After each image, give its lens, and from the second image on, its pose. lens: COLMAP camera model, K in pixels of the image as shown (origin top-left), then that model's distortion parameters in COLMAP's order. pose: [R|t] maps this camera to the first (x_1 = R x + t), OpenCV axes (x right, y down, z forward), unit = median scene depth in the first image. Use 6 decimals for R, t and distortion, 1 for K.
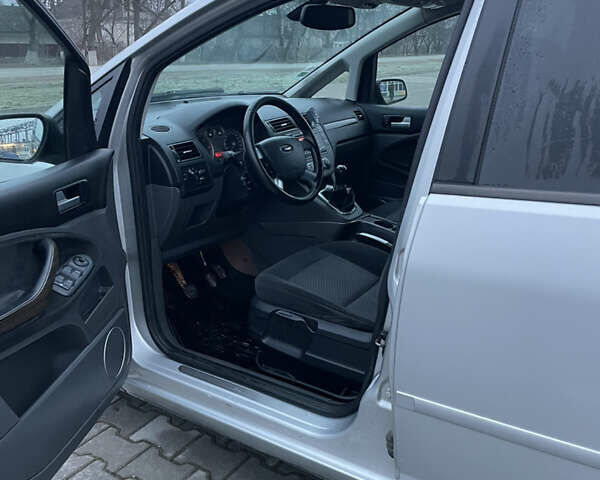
lens RADIAL K [[605.7, 0, 300.1], [0, 605.7, 240.0], [0, 0, 1]] dist [0.045862, 0.000000]
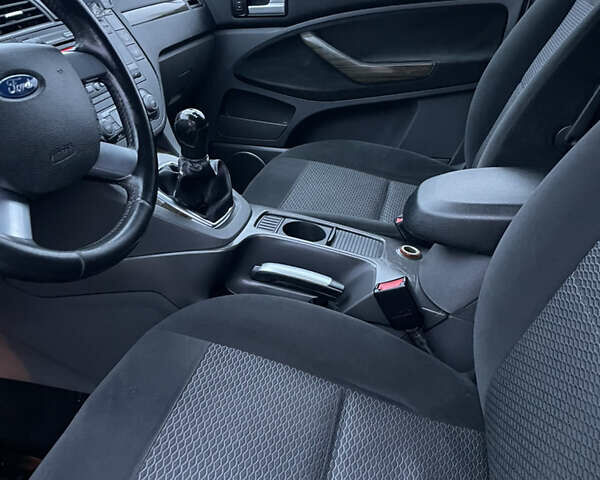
lens RADIAL K [[605.7, 0, 300.7], [0, 605.7, 238.4], [0, 0, 1]] dist [0.045862, 0.000000]
pose [[0.943703, -0.175017, 0.280704, 0.009096], [0.134834, 0.978396, 0.156722, -0.090238], [-0.302068, -0.110051, 0.946913, 0.573235]]
